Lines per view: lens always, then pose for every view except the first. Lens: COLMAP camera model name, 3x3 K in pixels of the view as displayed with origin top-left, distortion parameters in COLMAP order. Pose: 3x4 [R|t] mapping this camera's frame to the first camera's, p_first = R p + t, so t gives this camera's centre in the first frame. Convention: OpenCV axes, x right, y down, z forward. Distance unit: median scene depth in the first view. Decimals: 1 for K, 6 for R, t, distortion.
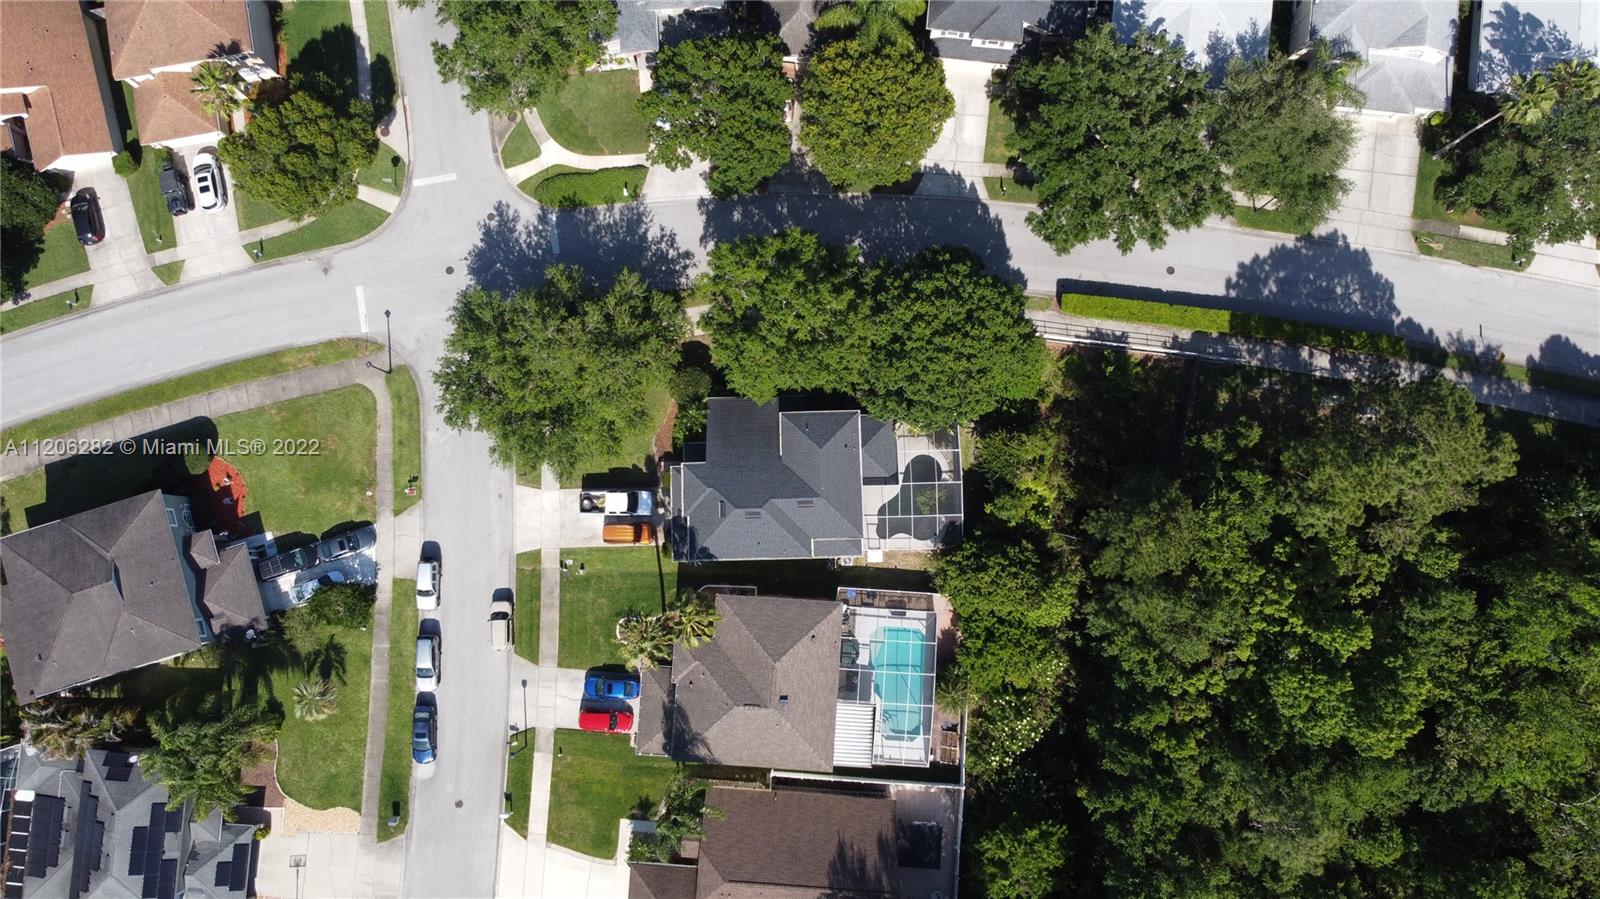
lens RADIAL K [[1210.9, 0, 802.5], [0, 1210.9, 456.4], [0, 0, 1]] dist [0.005974, -0.017817]
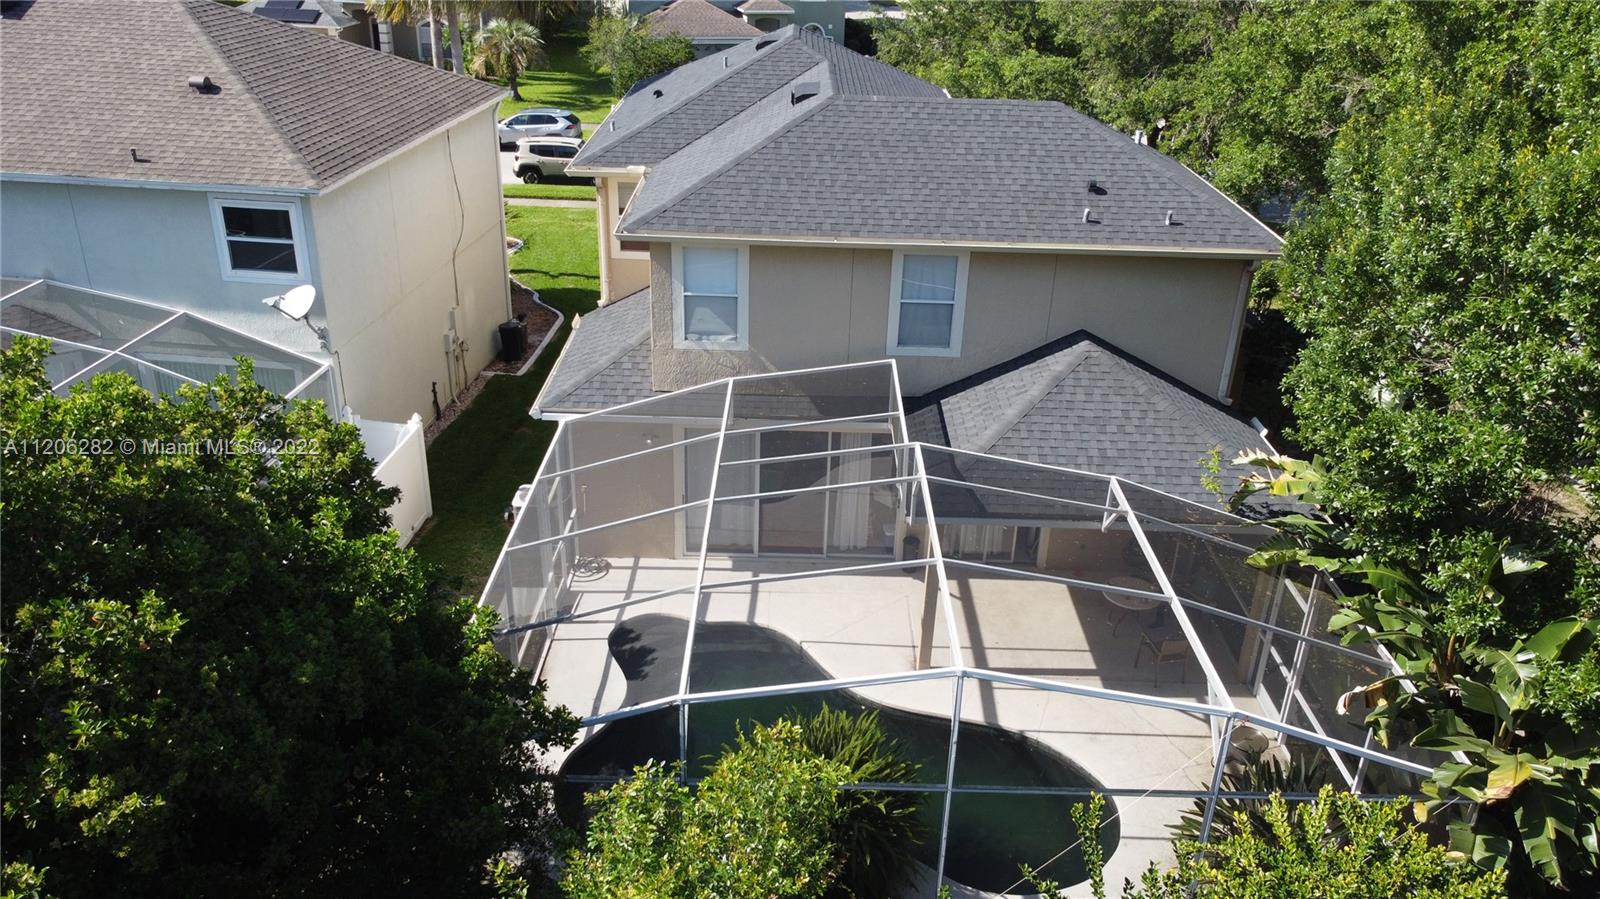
lens RADIAL K [[1210.9, 0, 803.8], [0, 1210.9, 445.9], [0, 0, 1]] dist [0.005974, -0.017817]
pose [[-0.029123, 0.439488, -0.897776, 0.223073], [-0.997715, 0.041996, 0.052923, 0.028824], [0.060962, 0.897266, 0.437261, 0.913950]]
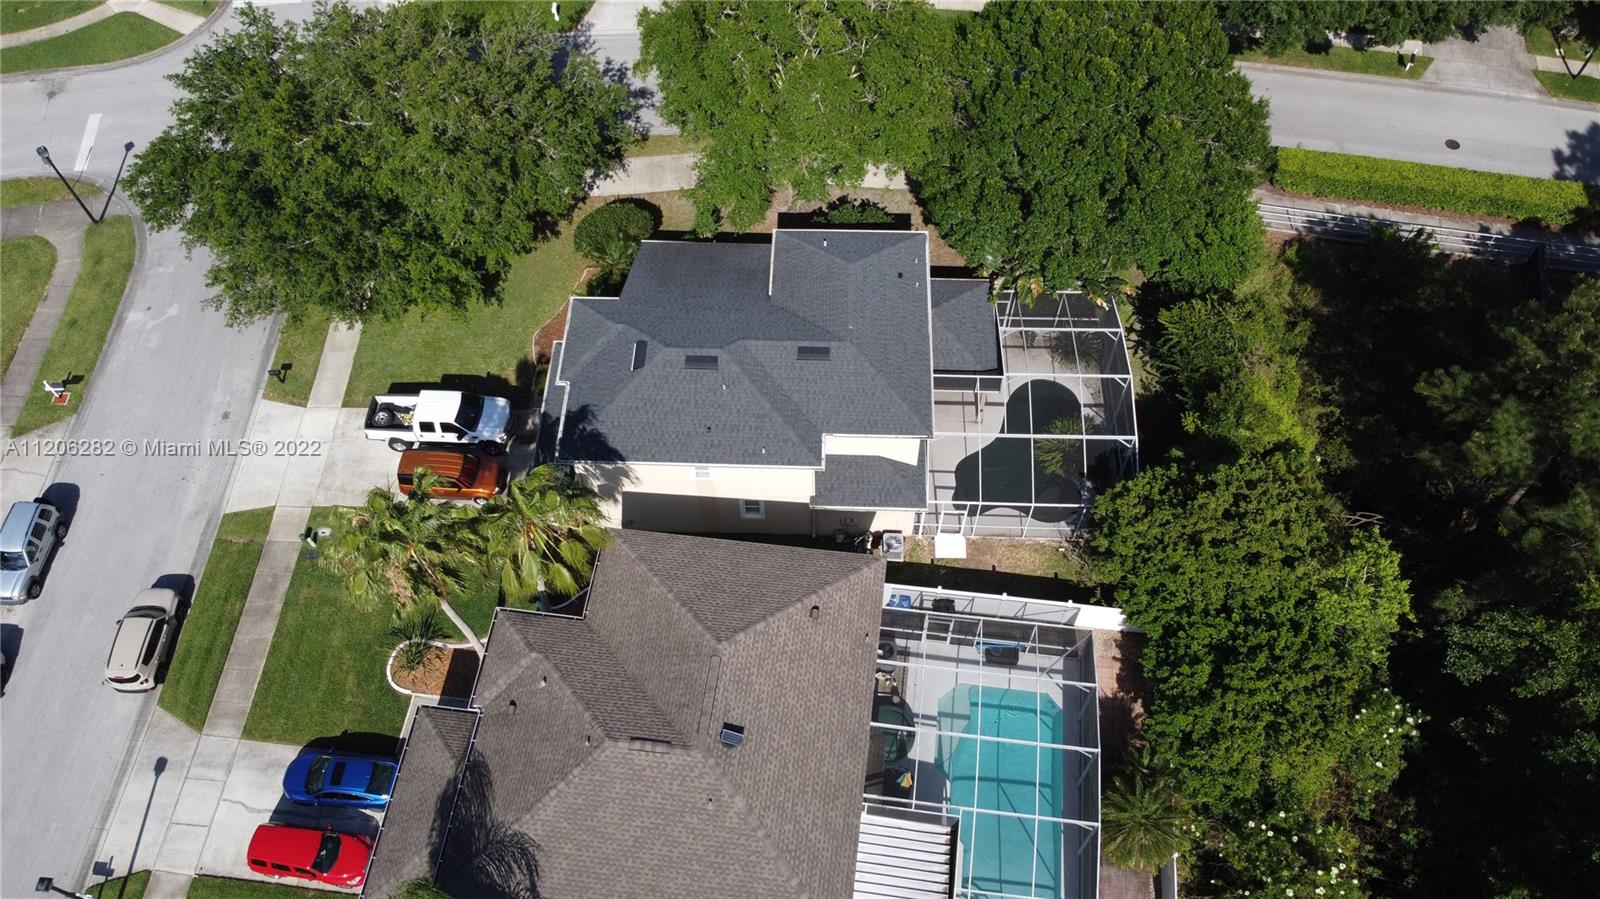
lens RADIAL K [[1210.9, 0, 802.7], [0, 1210.9, 456.9], [0, 0, 1]] dist [0.005974, -0.017817]
pose [[0.998247, 0.053167, -0.026007, 0.011923], [-0.059185, 0.892860, -0.446428, 0.274833], [-0.000515, 0.447185, 0.894442, 0.562887]]
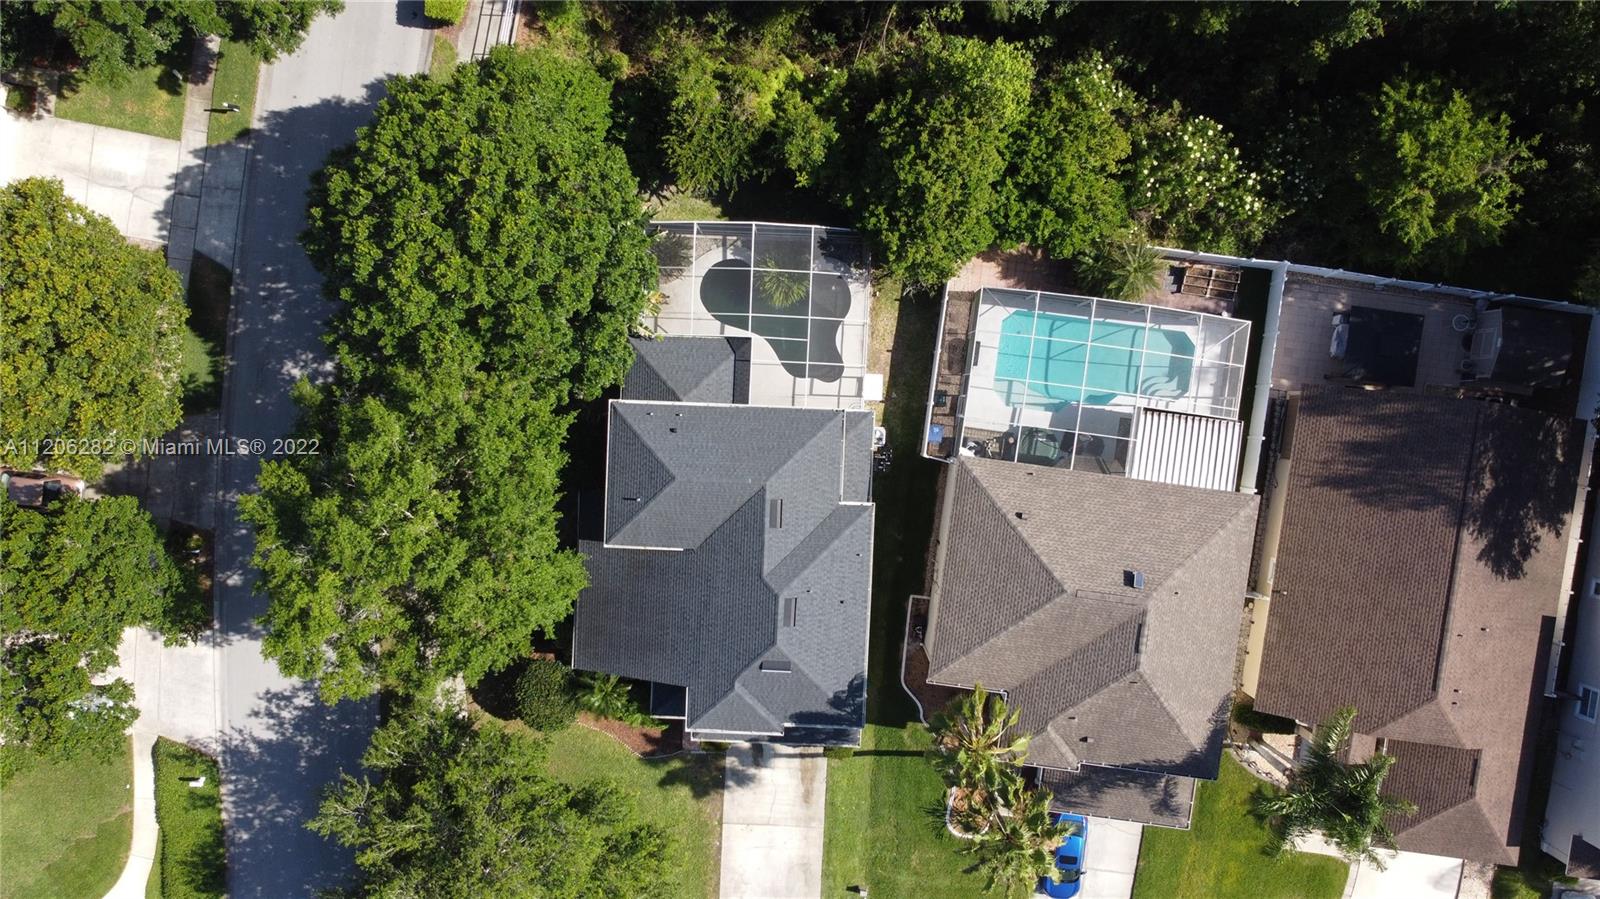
lens RADIAL K [[1210.9, 0, 802.3], [0, 1210.9, 447.3], [0, 0, 1]] dist [0.005974, -0.017817]
pose [[0.067673, -0.997438, -0.023204, 0.043055], [0.994052, 0.065418, 0.087069, 0.001963], [-0.085328, -0.028959, 0.995932, 0.438836]]
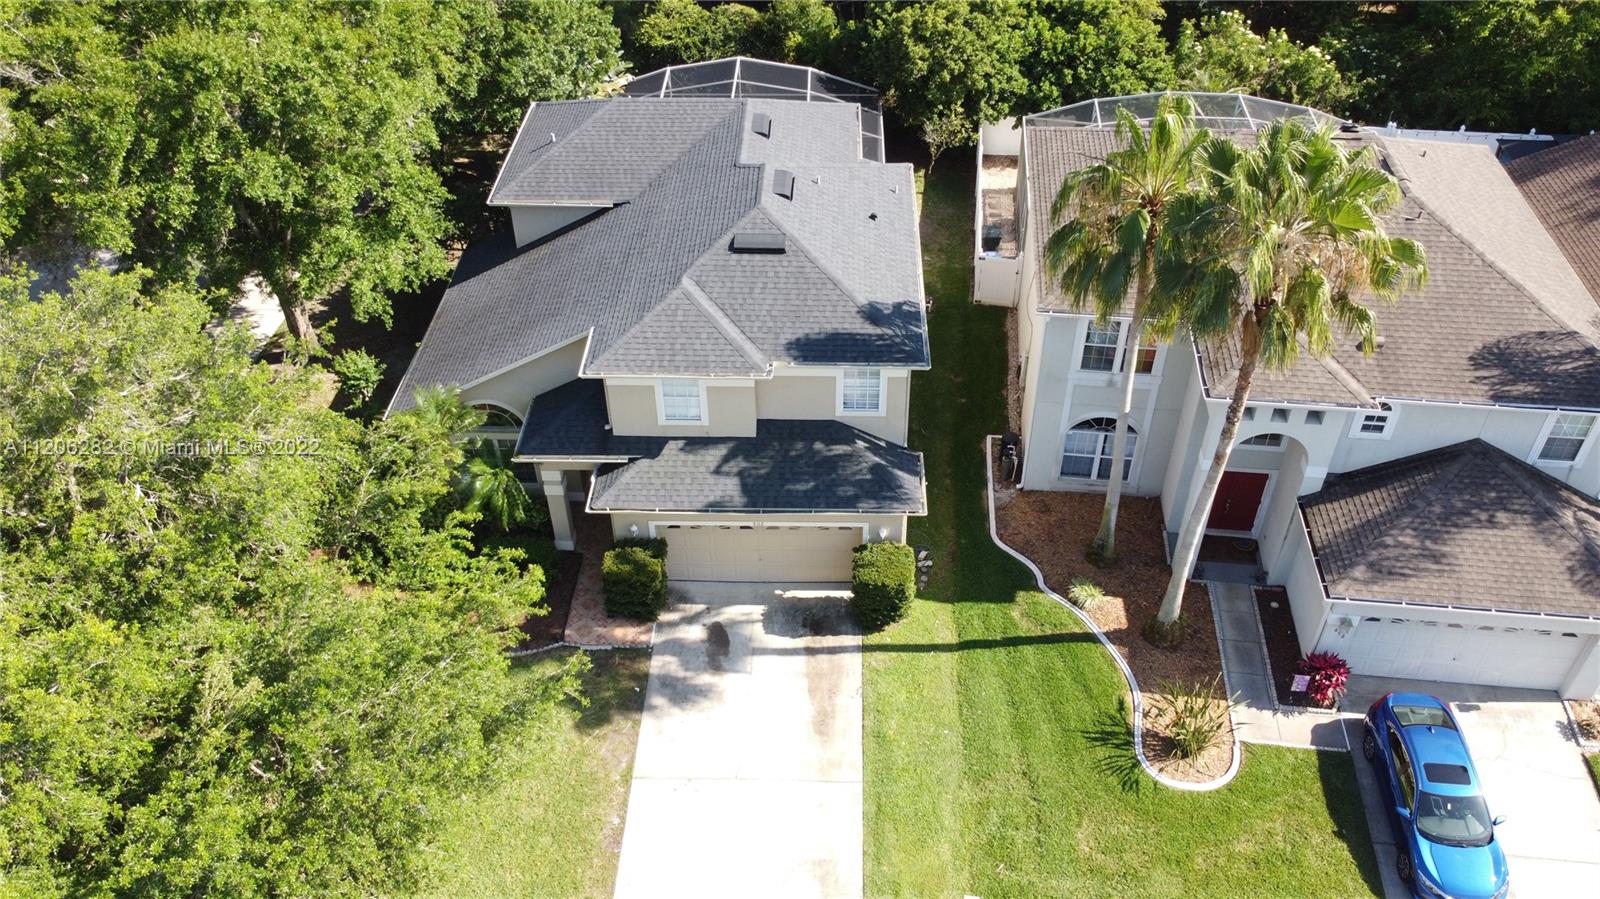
lens RADIAL K [[1210.9, 0, 801.7], [0, 1210.9, 445.7], [0, 0, 1]] dist [0.005974, -0.017817]
pose [[0.052623, -0.629191, 0.775467, -0.313530], [0.995070, 0.098406, 0.012318, 0.053141], [-0.084061, 0.770996, 0.631267, 0.806370]]
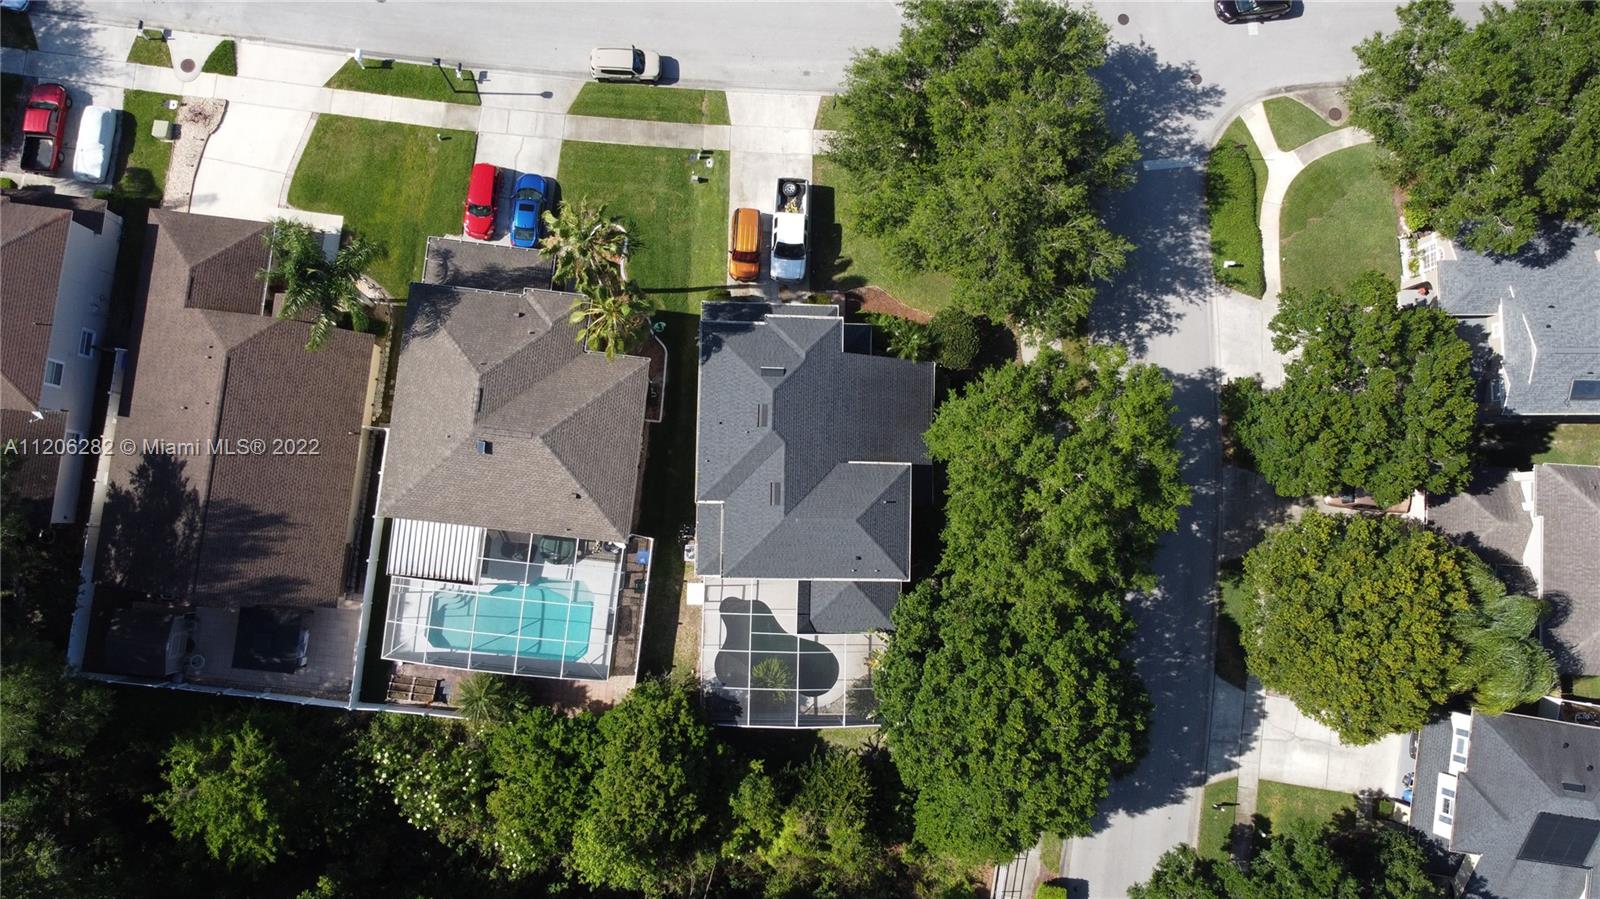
lens RADIAL K [[1210.9, 0, 800.4], [0, 1210.9, 453.6], [0, 0, 1]] dist [0.005974, -0.017817]
pose [[-0.045827, 0.997101, -0.060743, 0.019203], [-0.998669, -0.044290, 0.026417, 0.007962], [0.023650, 0.061873, 0.997804, 0.309457]]
